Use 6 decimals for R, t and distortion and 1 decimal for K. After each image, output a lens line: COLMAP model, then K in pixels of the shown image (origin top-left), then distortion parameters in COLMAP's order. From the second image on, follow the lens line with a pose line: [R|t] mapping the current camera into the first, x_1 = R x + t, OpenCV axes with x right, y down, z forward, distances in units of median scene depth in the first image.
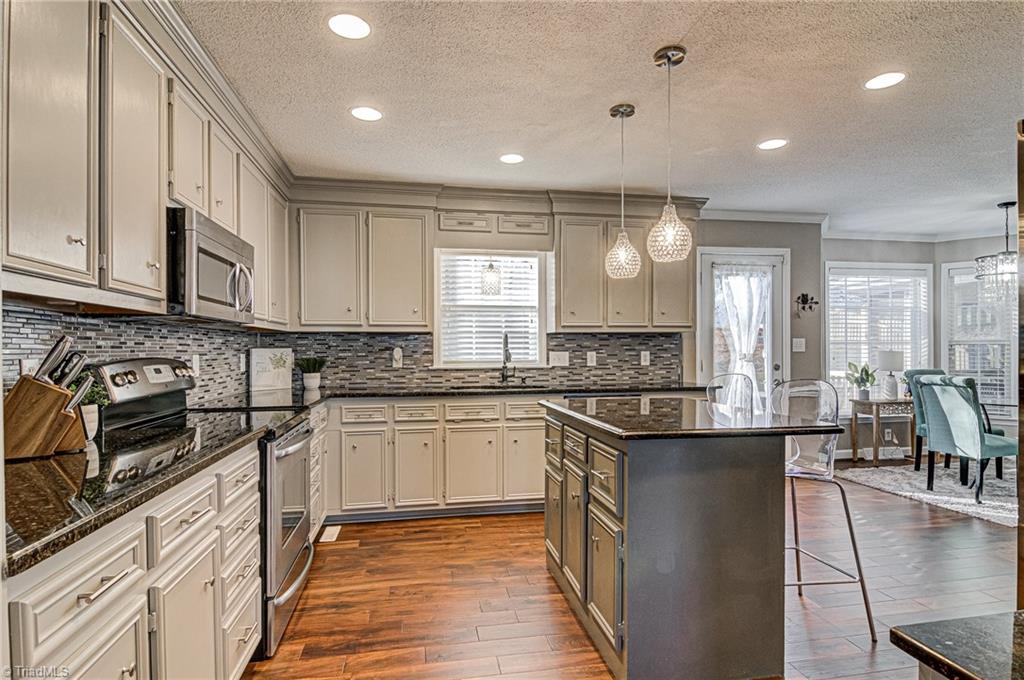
lens RADIAL K [[535.7, 0, 517.5], [0, 535.7, 352.0], [0, 0, 1]] dist [0.003210, -0.001623]
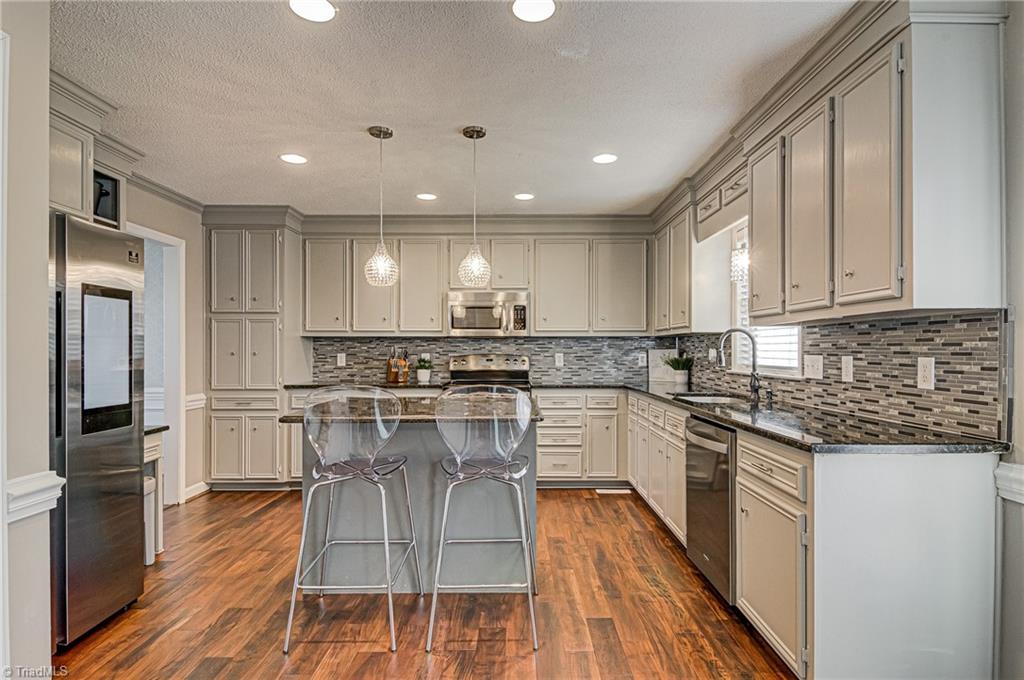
lens RADIAL K [[535.7, 0, 517.5], [0, 535.7, 352.0], [0, 0, 1]] dist [0.003210, -0.001623]
pose [[-0.181510, 0.007357, -0.983362, 0.767958], [-0.001507, 0.999969, 0.007759, -0.008964], [0.983388, 0.002891, -0.181493, 0.789296]]
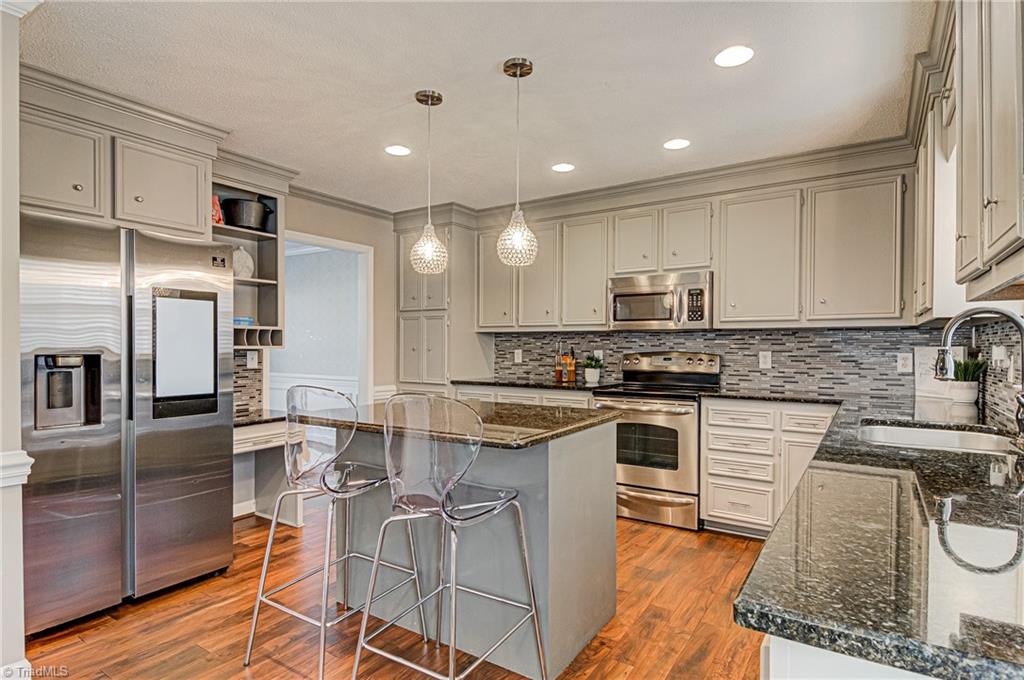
lens RADIAL K [[535.7, 0, 517.5], [0, 535.7, 352.0], [0, 0, 1]] dist [0.003210, -0.001623]
pose [[-0.694942, 0.010242, -0.718993, 0.498554], [-0.002107, 0.999865, 0.016280, -0.009433], [0.719063, 0.012828, -0.694827, 0.979016]]
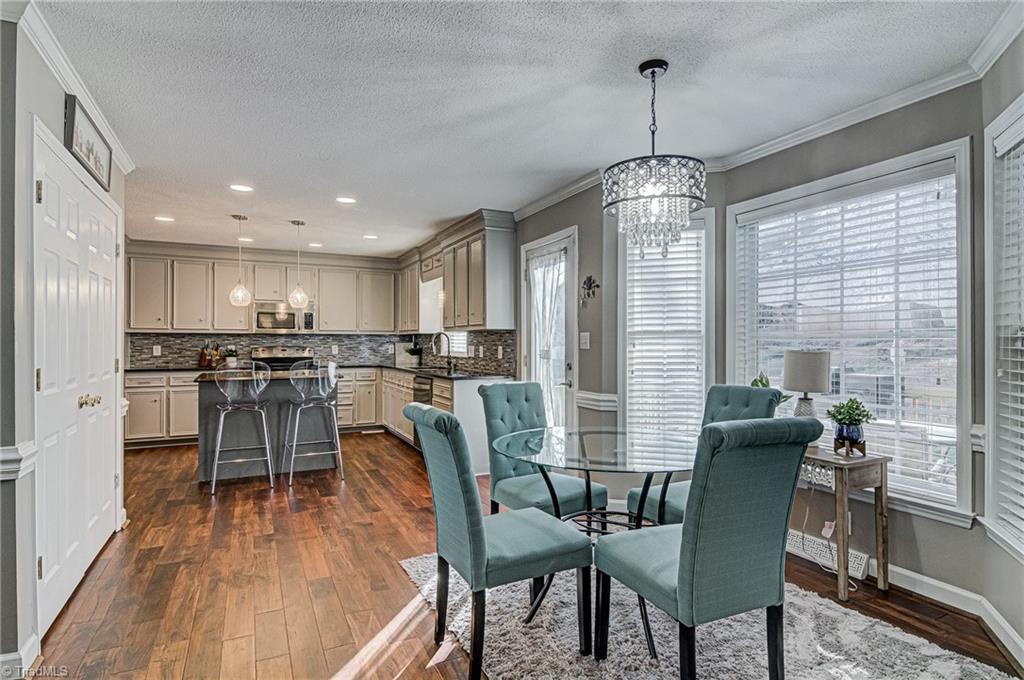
lens RADIAL K [[532.9, 0, 524.2], [0, 532.9, 342.2], [0, 0, 1]] dist [0.001676, -0.000339]
pose [[0.286920, 0.003019, -0.957950, 1.419061], [-0.004054, 0.999990, 0.001938, -0.013209], [0.957946, 0.003327, 0.286929, 0.758150]]
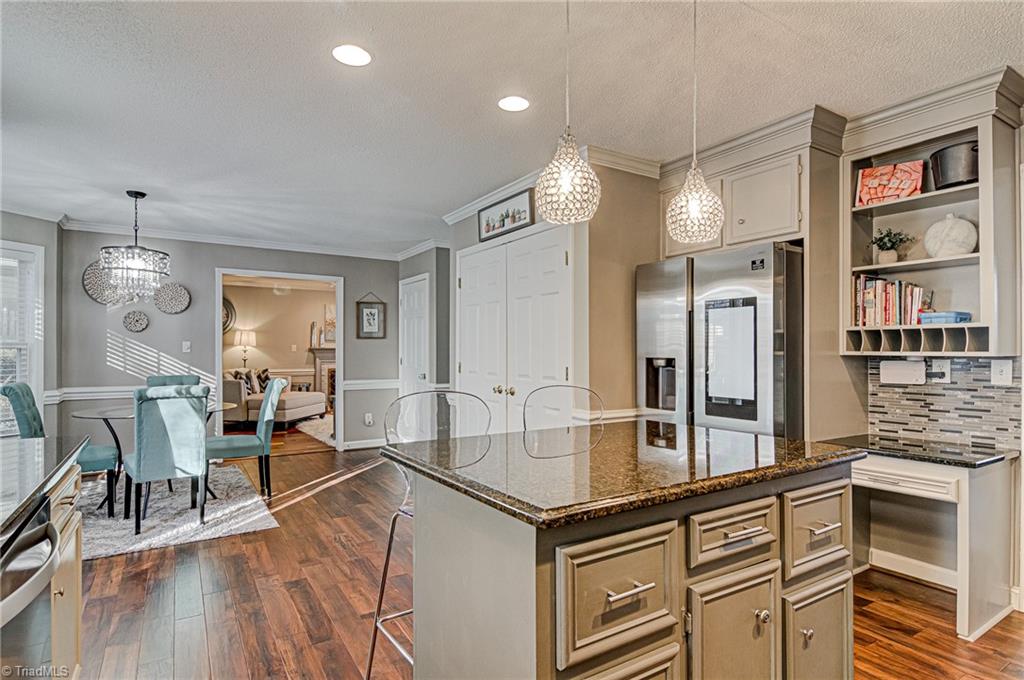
lens RADIAL K [[535.7, 0, 517.5], [0, 535.7, 352.0], [0, 0, 1]] dist [0.003210, -0.001623]
pose [[-0.367358, 0.004319, 0.930069, -0.167407], [0.003773, 0.999988, -0.003153, -0.004475], [-0.930072, 0.002350, -0.367370, 0.764631]]
